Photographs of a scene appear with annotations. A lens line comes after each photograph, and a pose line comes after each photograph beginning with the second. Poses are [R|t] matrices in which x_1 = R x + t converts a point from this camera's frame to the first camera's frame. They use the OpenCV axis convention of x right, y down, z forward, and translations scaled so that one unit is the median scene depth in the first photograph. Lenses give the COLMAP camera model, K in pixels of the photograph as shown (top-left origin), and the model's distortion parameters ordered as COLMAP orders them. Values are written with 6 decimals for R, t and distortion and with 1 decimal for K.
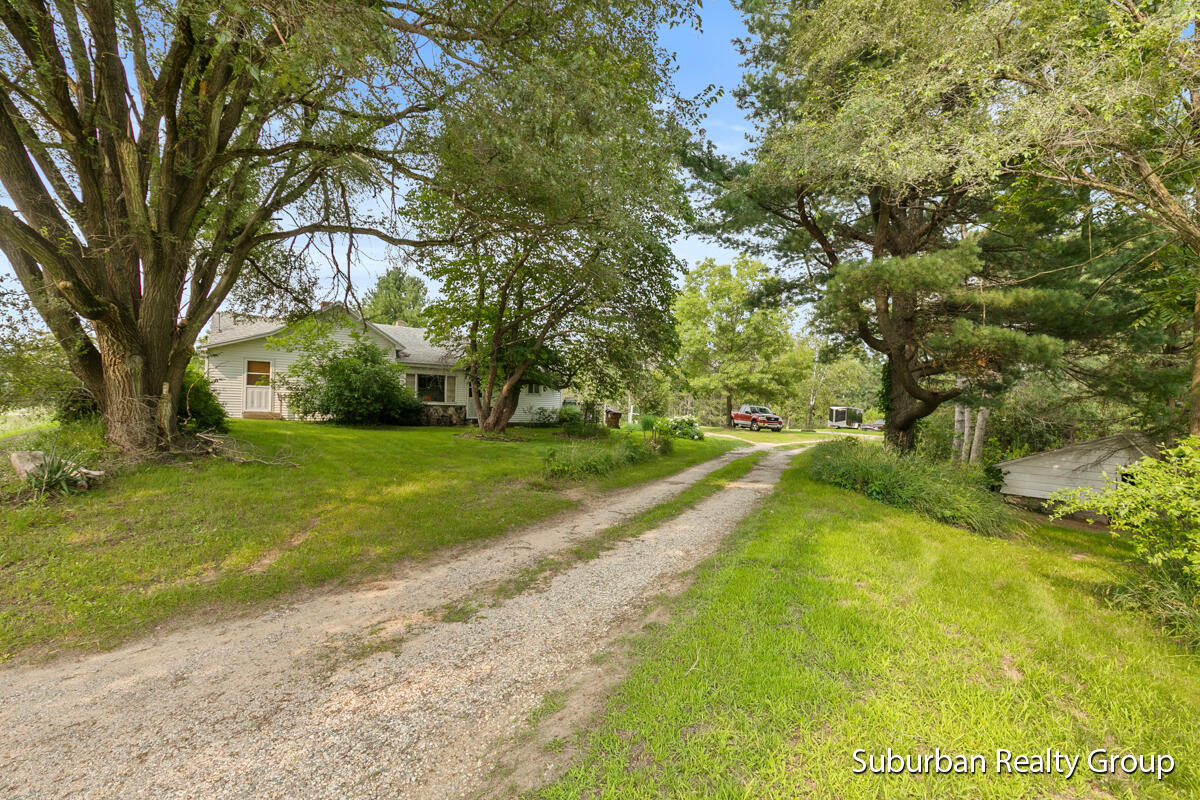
lens RADIAL K [[553.9, 0, 604.4], [0, 553.9, 405.1], [0, 0, 1]] dist [-0.010454, -0.002135]
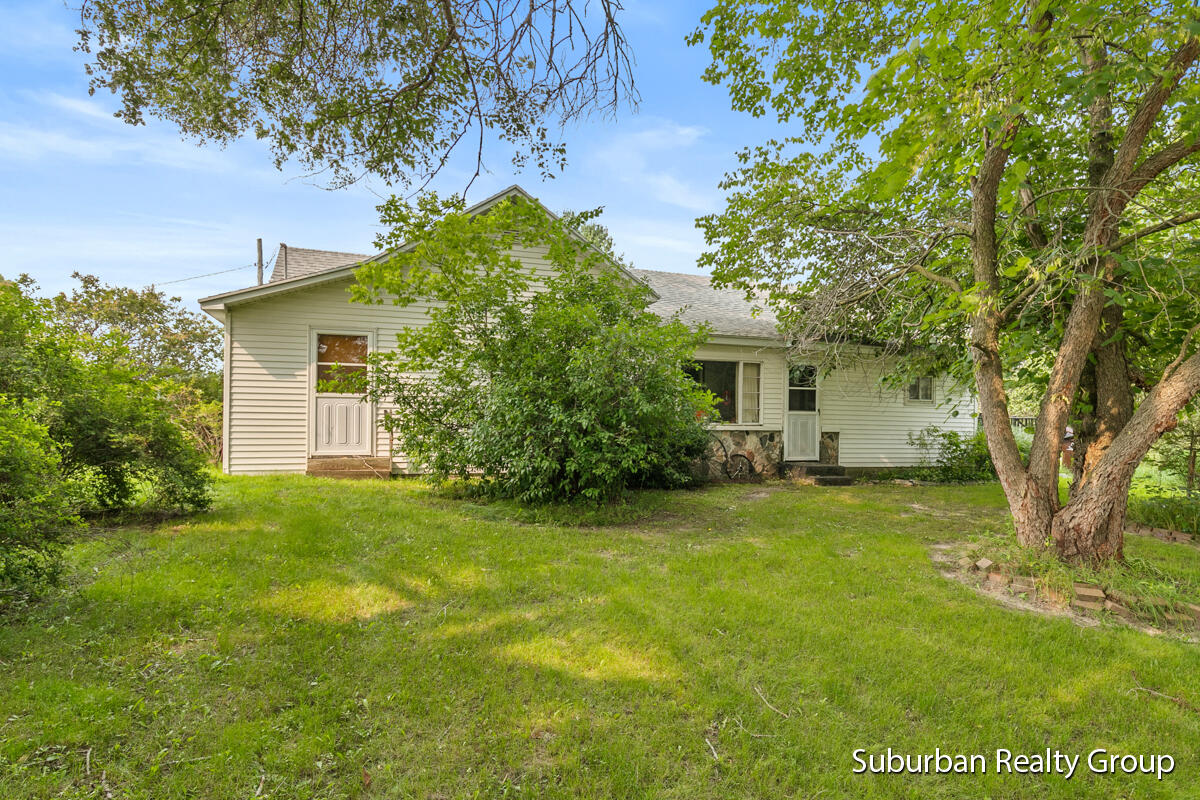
lens RADIAL K [[702.6, 0, 597.2], [0, 702.6, 404.2], [0, 0, 1]] dist [0.000216, 0.000011]
pose [[0.958017, -0.008656, -0.286582, -0.295403], [0.007581, 0.999959, -0.004860, -0.023058], [0.286612, 0.002483, 0.958044, 0.555417]]
